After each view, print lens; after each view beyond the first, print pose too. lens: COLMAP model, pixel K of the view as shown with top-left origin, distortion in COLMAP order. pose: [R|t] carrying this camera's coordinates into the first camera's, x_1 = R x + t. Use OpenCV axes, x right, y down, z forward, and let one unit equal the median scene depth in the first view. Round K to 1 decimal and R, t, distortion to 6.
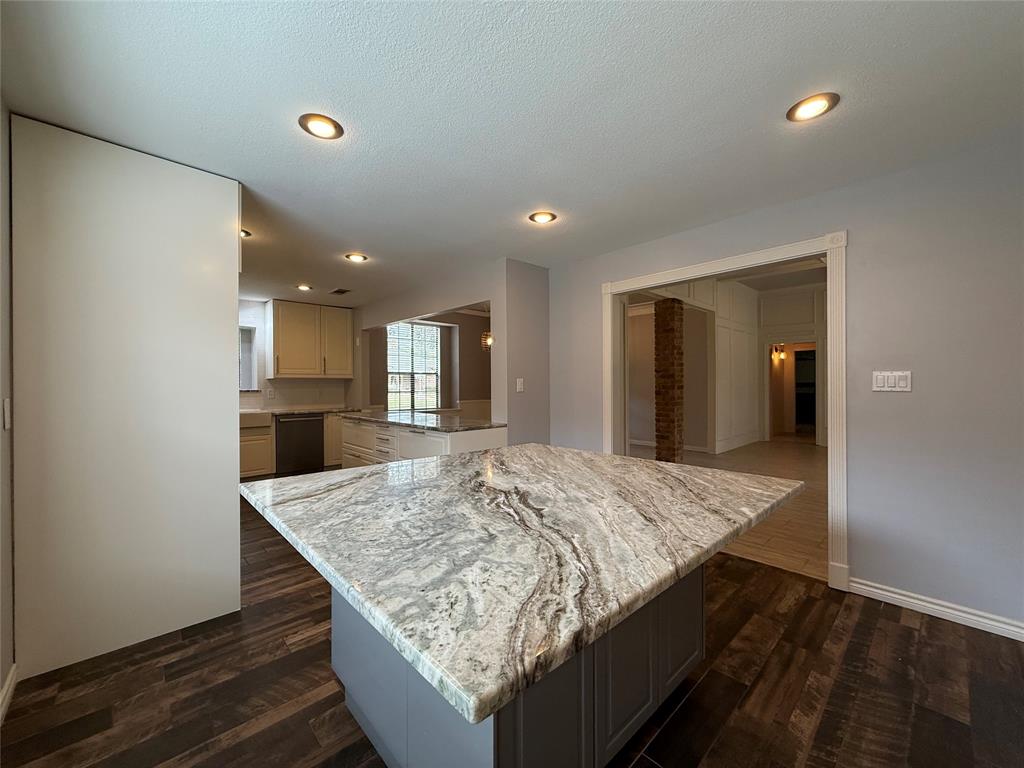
lens RADIAL K [[407.1, 0, 510.2], [0, 407.1, 385.4], [0, 0, 1]] dist [0.002484, -0.001216]
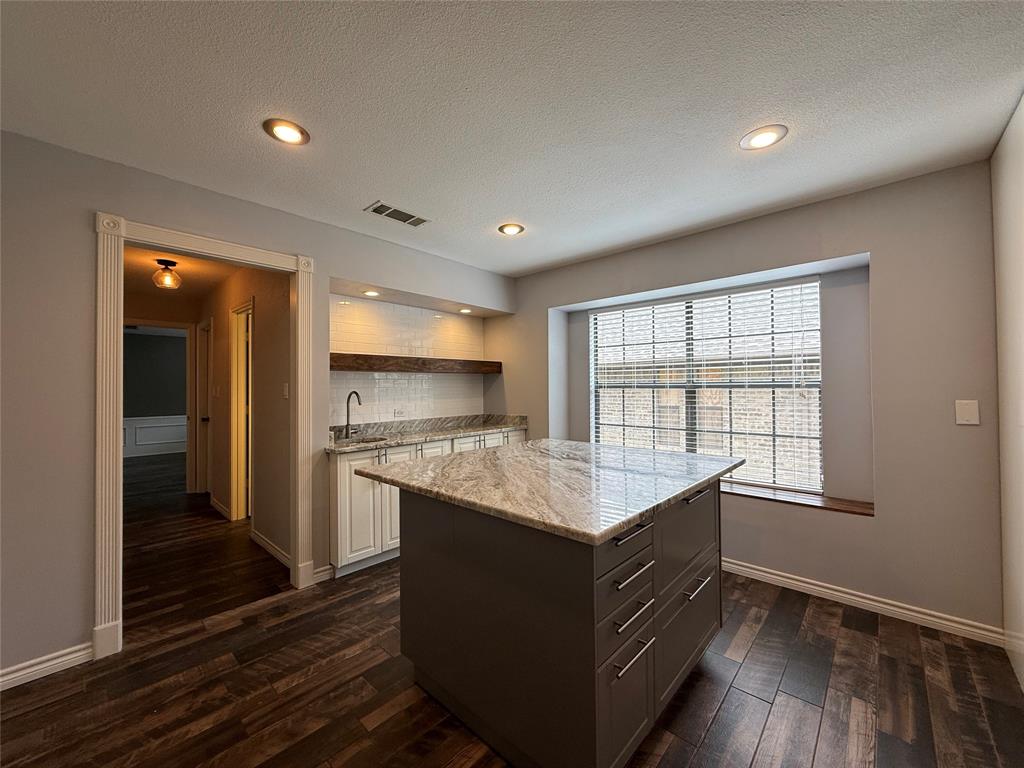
lens RADIAL K [[407.1, 0, 510.2], [0, 407.1, 387.0], [0, 0, 1]] dist [0.002484, -0.001216]
pose [[-0.997635, 0.013280, -0.067432, 0.072501], [0.013438, 0.999908, -0.001900, -0.007039], [0.067401, -0.002801, -0.997722, 0.599209]]
